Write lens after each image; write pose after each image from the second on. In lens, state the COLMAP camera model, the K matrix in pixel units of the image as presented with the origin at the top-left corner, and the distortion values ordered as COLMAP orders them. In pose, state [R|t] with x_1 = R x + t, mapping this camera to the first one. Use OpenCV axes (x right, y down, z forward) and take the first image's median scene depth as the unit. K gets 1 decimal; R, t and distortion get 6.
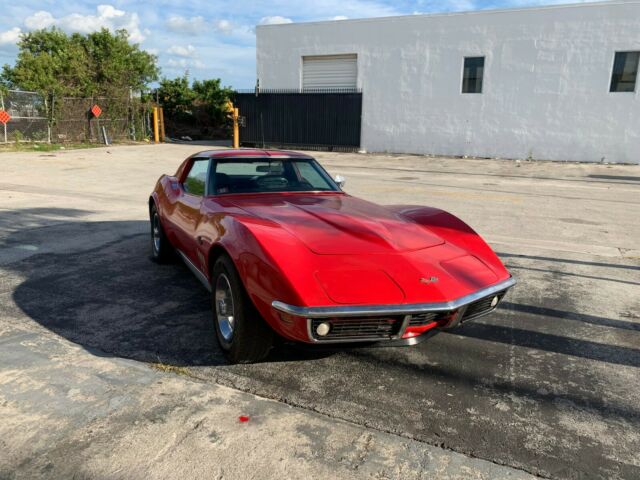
lens RADIAL K [[490.2, 0, 318.7], [0, 490.2, 238.6], [0, 0, 1]] dist [0.023884, -0.019212]
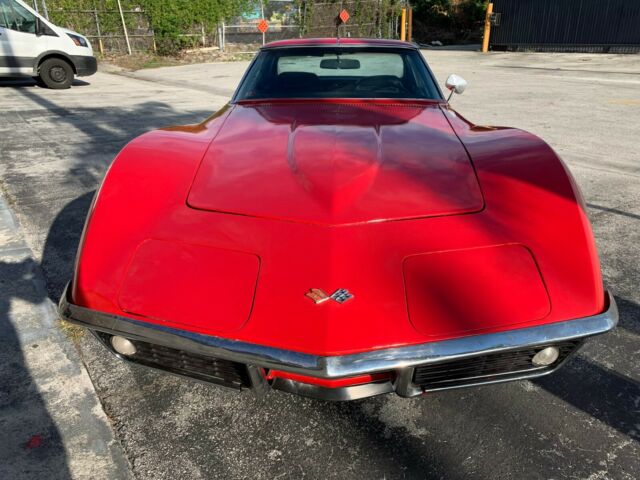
lens RADIAL K [[490.2, 0, 322.7], [0, 490.2, 241.3], [0, 0, 1]] dist [0.023884, -0.019212]
pose [[0.871462, 0.158308, -0.464212, 0.052717], [-0.074124, 0.978116, 0.194410, -0.006560], [0.484830, -0.135011, 0.864125, 0.075542]]
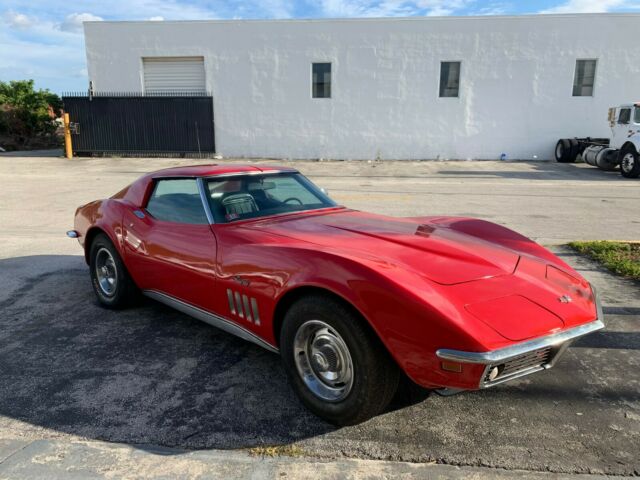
lens RADIAL K [[490.2, 0, 315.4], [0, 490.2, 237.9], [0, 0, 1]] dist [0.023884, -0.019212]
pose [[0.942635, -0.090252, 0.321394, -0.064592], [0.092960, 0.995646, 0.006943, -0.010314], [-0.320621, 0.023332, 0.946920, 0.031579]]
